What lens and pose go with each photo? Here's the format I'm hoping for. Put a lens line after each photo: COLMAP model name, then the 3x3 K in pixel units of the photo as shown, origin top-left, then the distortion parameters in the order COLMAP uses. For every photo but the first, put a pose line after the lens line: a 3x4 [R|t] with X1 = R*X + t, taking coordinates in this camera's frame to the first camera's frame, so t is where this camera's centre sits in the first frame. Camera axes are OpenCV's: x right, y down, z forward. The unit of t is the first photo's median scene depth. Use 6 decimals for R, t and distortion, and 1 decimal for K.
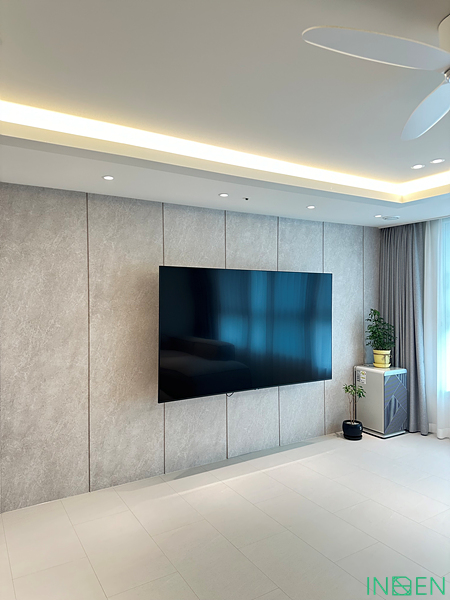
lens RADIAL K [[419.2, 0, 225.8], [0, 419.2, 297.2], [0, 0, 1]] dist [0.046228, -0.058363]
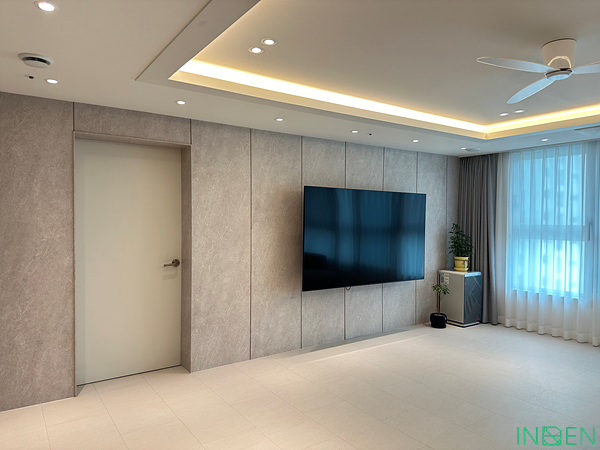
lens RADIAL K [[419.2, 0, 301.9], [0, 419.2, 224.2], [0, 0, 1]] dist [0.046228, -0.058363]
pose [[0.998416, 0.007847, 0.055711, -0.212604], [-0.008525, 0.999892, 0.011950, 0.025627], [-0.055611, -0.012406, 0.998375, -0.261463]]
